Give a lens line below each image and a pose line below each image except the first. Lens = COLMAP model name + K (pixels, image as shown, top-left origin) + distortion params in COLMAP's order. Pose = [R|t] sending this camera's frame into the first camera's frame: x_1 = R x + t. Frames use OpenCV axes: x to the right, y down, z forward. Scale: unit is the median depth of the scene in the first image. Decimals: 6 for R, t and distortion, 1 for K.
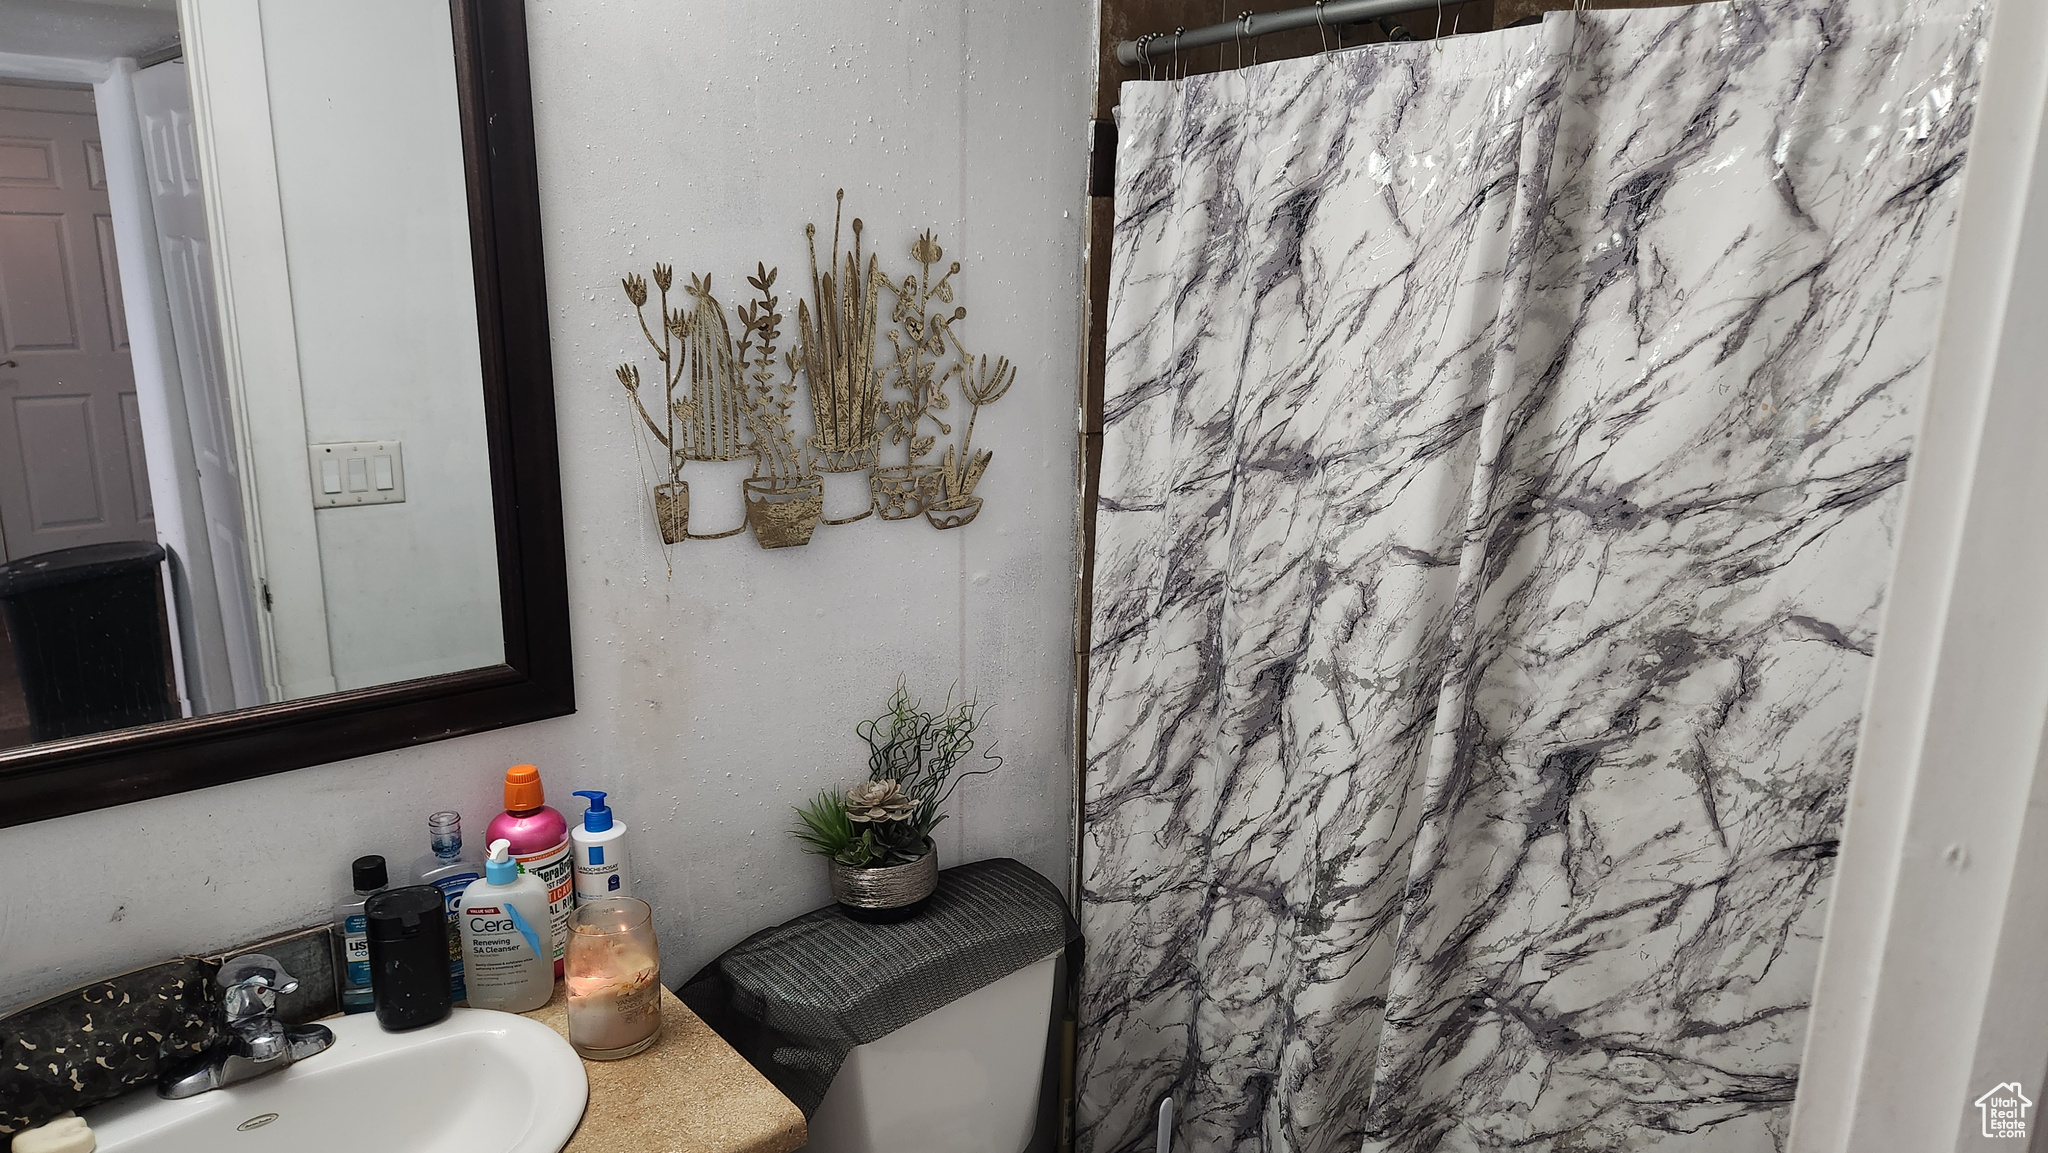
lens RADIAL K [[1356.9, 0, 1027.2], [0, 1356.9, 590.1], [0, 0, 1]] dist [-0.009057, -0.018168]
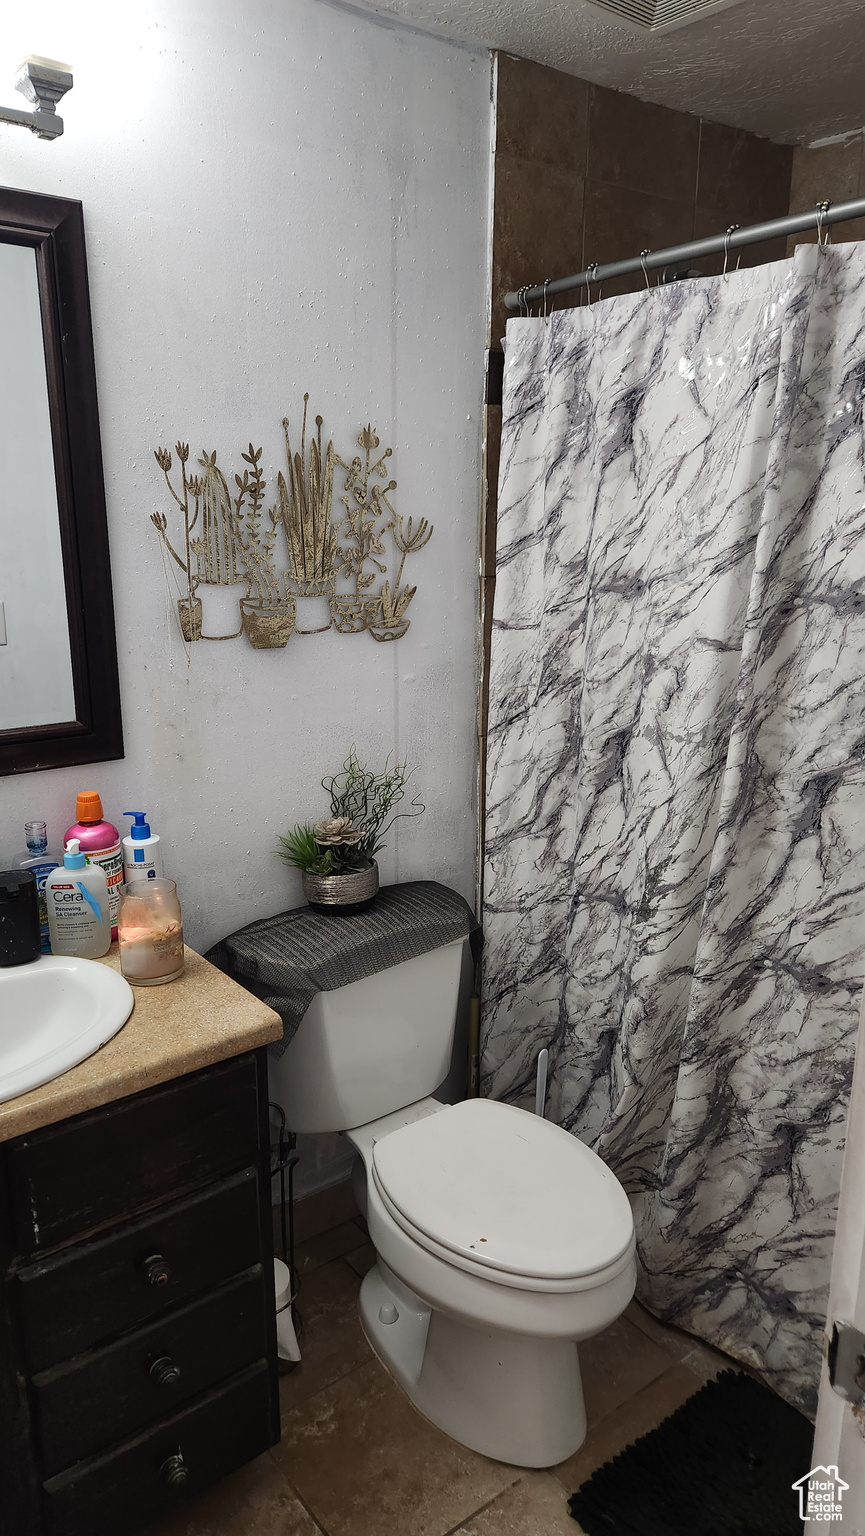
lens RADIAL K [[1017.7, 0, 423.6], [0, 1017.7, 762.1], [0, 0, 1]] dist [-0.009057, -0.018168]
pose [[0.999284, -0.004038, -0.037627, 0.023489], [0.004356, 0.999955, 0.008374, 0.081825], [0.037592, -0.008532, 0.999257, -0.064086]]
